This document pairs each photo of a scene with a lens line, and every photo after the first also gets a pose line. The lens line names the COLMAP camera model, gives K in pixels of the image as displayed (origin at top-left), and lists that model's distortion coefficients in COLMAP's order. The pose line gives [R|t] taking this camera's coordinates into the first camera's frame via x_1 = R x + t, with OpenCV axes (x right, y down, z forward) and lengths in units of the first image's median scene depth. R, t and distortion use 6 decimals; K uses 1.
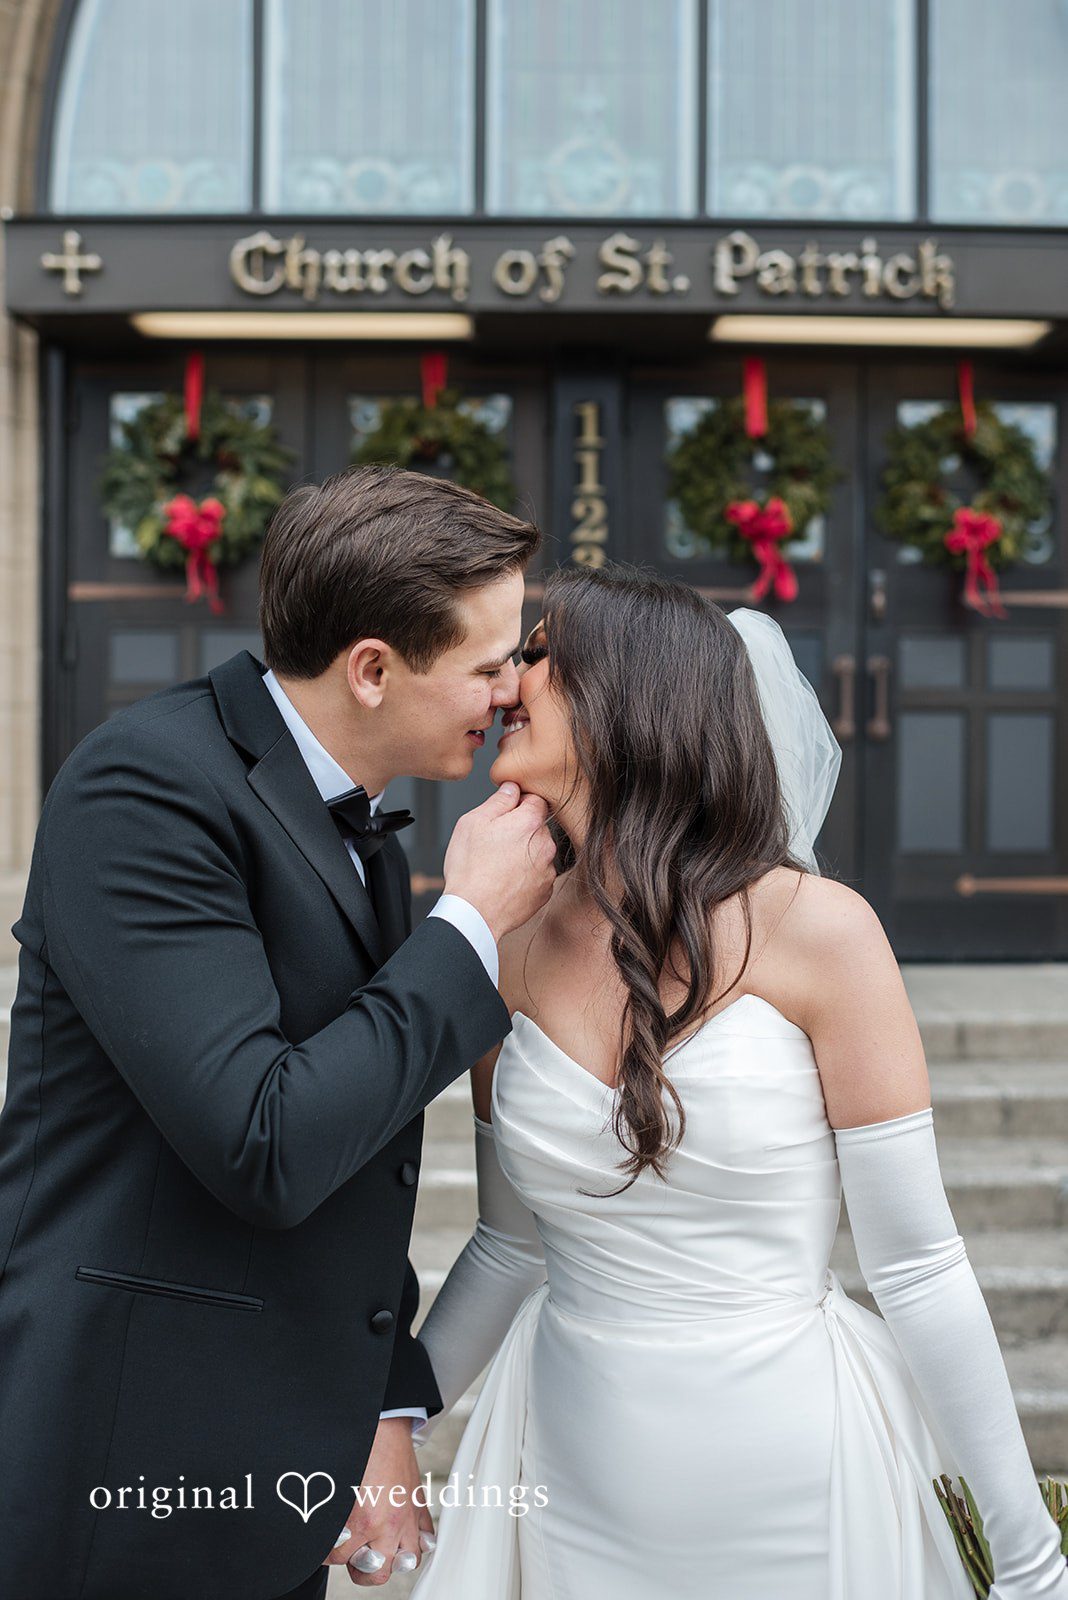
lens RADIAL K [[1616.6, 0, 534.0], [0, 1616.6, 800.0], [0, 0, 1]] dist [-0.093264, 0.089000]
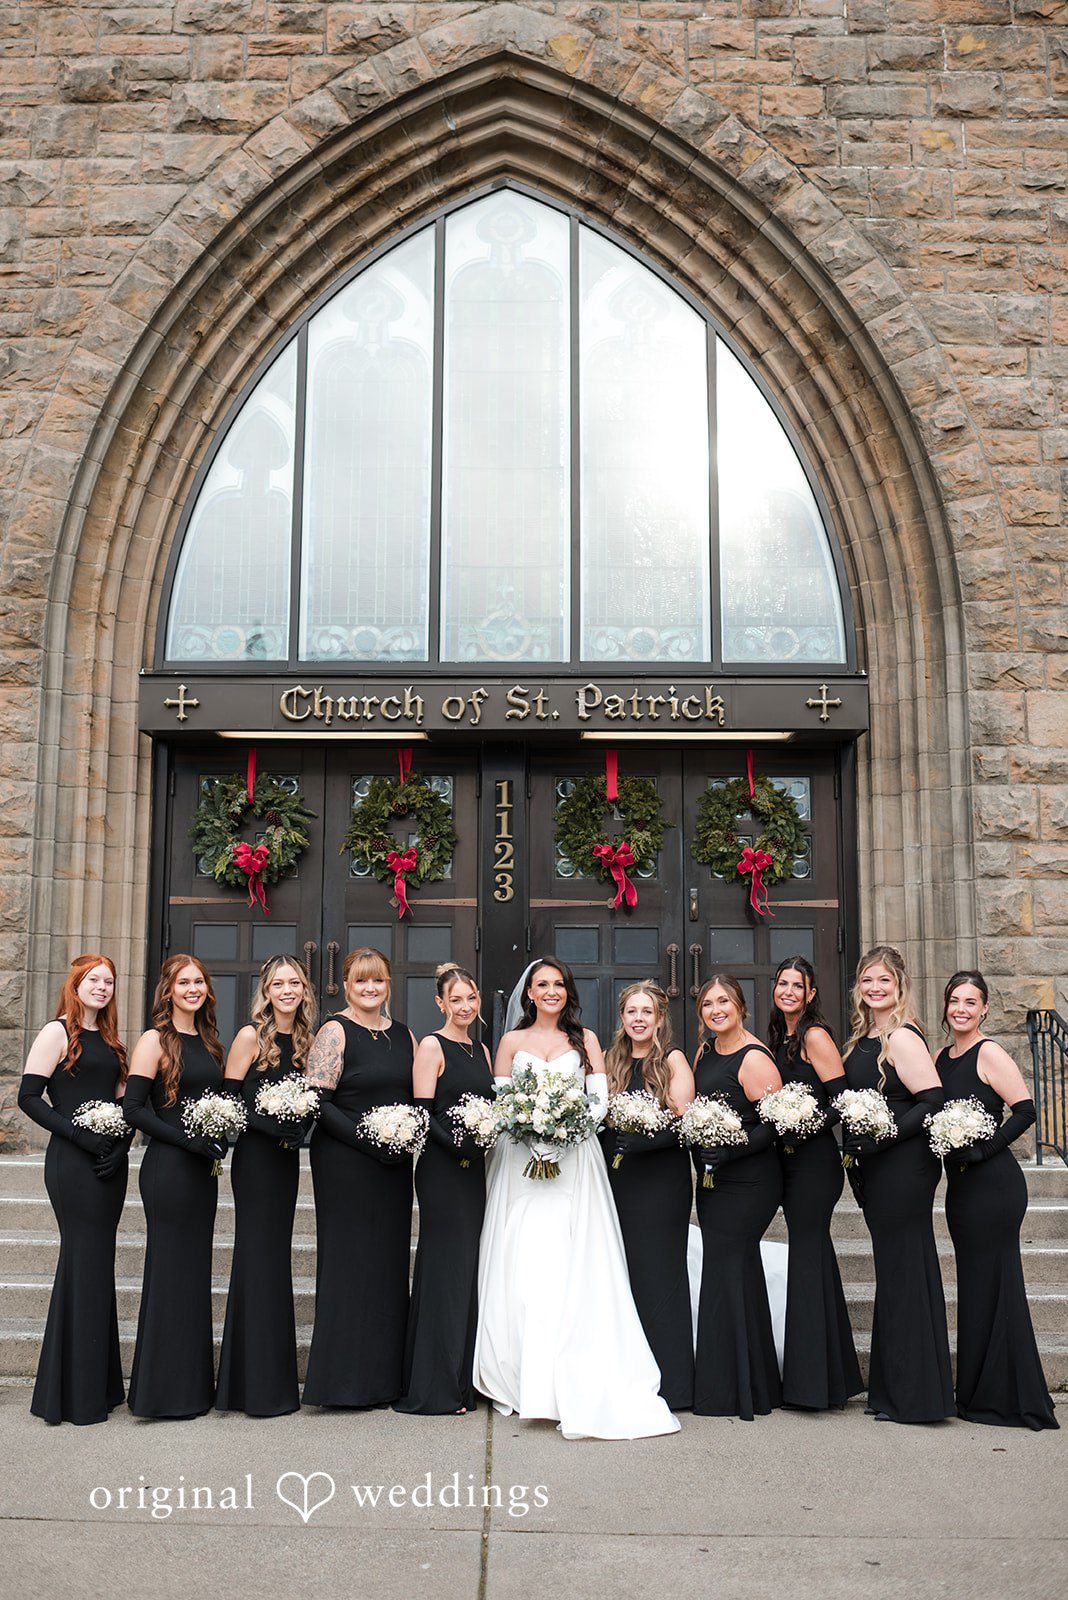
lens RADIAL K [[1774.6, 0, 487.4], [0, 1774.6, 730.5], [0, 0, 1]] dist [-0.086867, 0.034695]
pose [[0.999384, -0.005009, -0.034726, 0.079385], [-0.001718, 0.981586, -0.191012, 0.034744], [0.035043, 0.190954, 0.980973, -0.705868]]
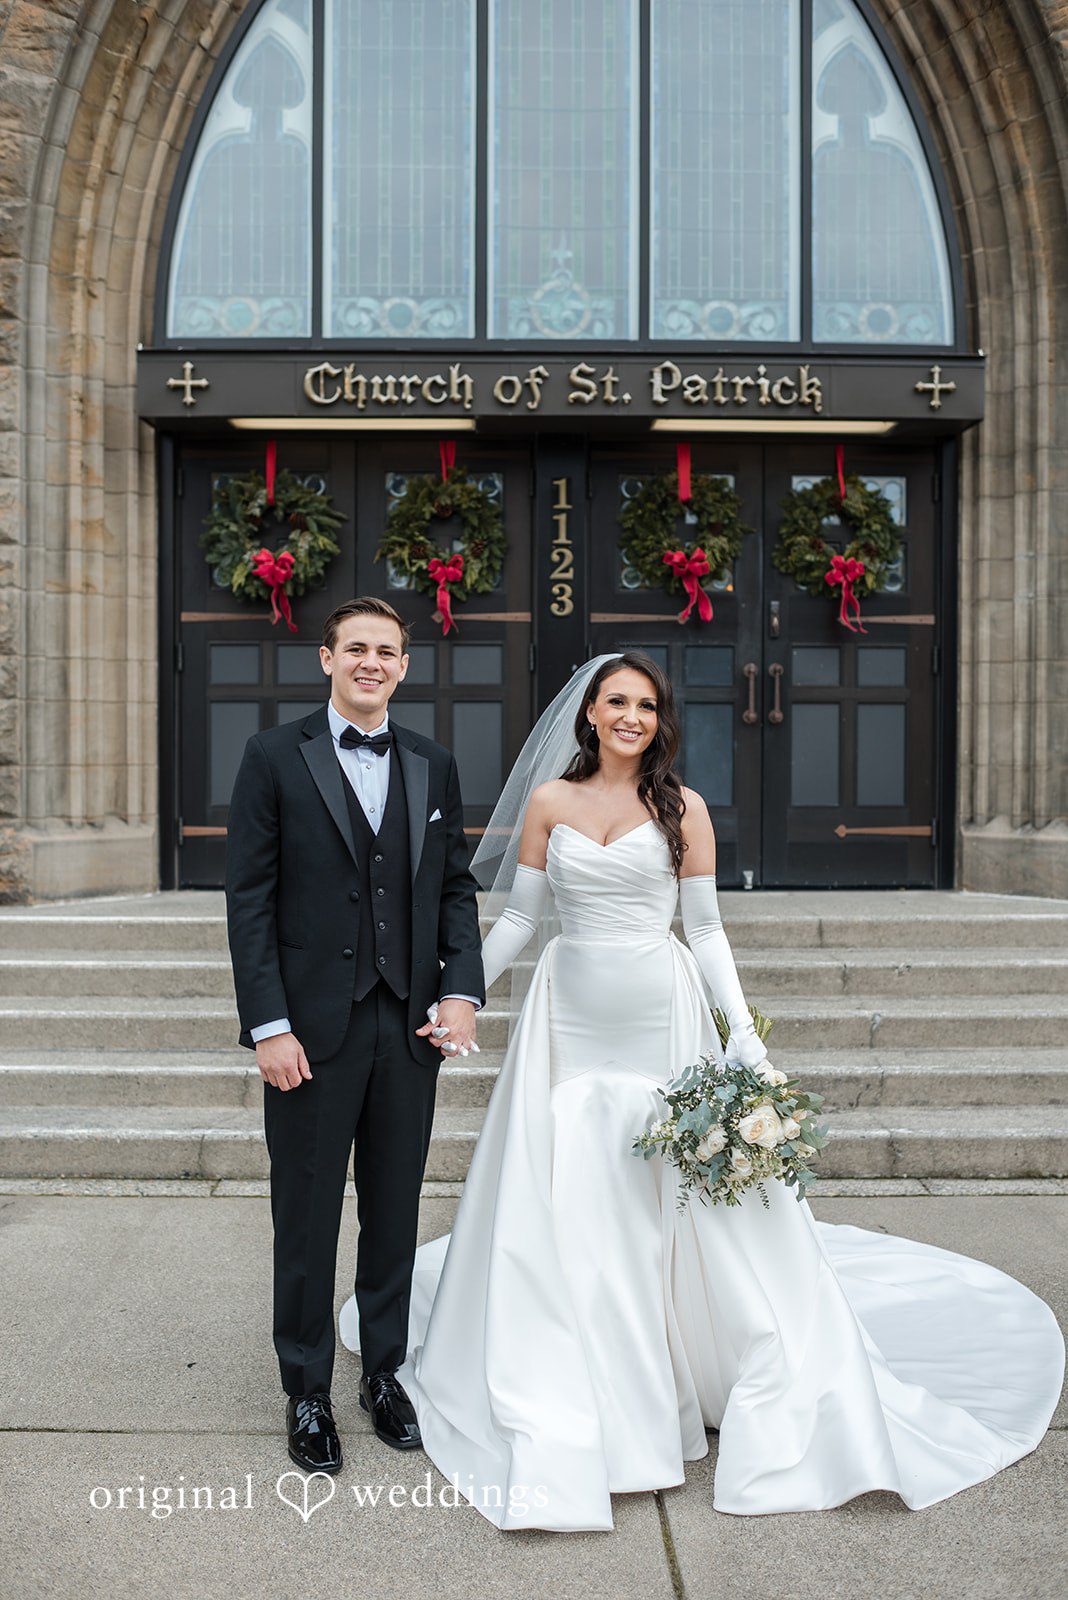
lens RADIAL K [[1616.6, 0, 534.0], [0, 1616.6, 800.0], [0, 0, 1]] dist [-0.093264, 0.089000]
pose [[0.999963, -0.004151, 0.007523, -0.000666], [0.004084, 0.999952, 0.008891, 0.014123], [-0.007559, -0.008860, 0.999932, -0.371543]]
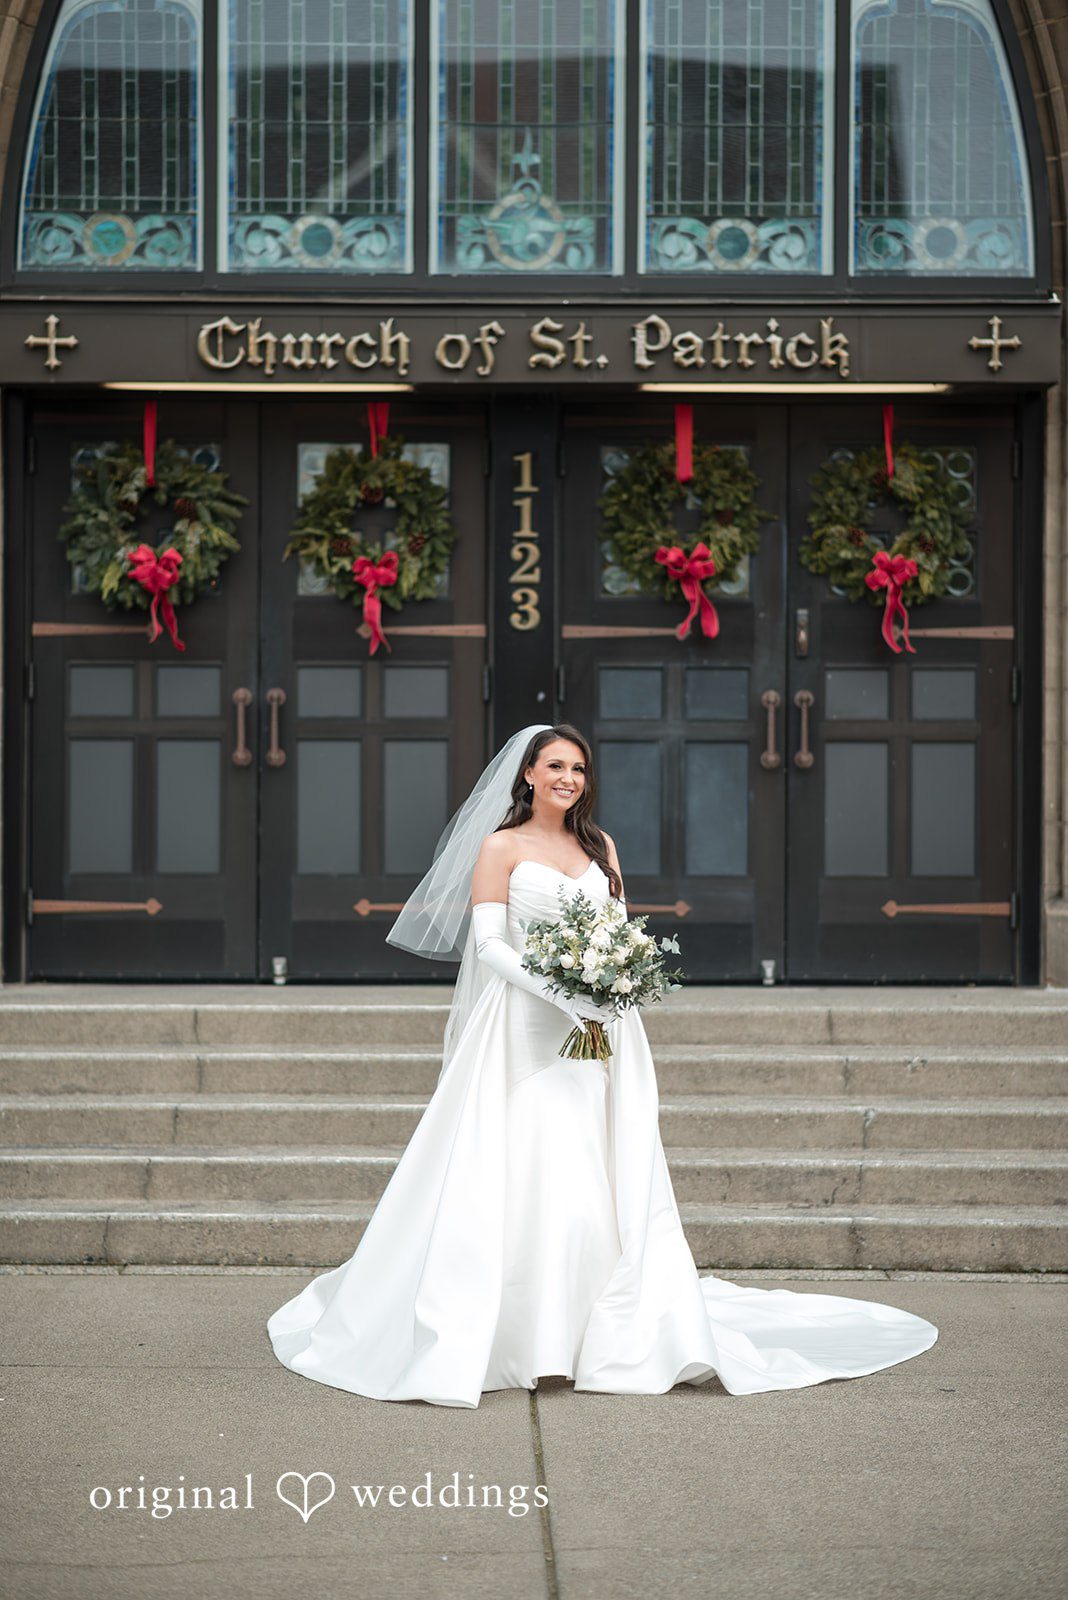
lens RADIAL K [[3802.8, 0, 534.0], [0, 3802.8, 800.0], [0, 0, 1]] dist [0.037440, 0.647801]
pose [[0.999961, -0.002089, -0.008570, 0.061881], [0.001891, 0.999733, -0.023020, 0.040152], [0.008615, 0.023003, 0.999698, -1.514652]]
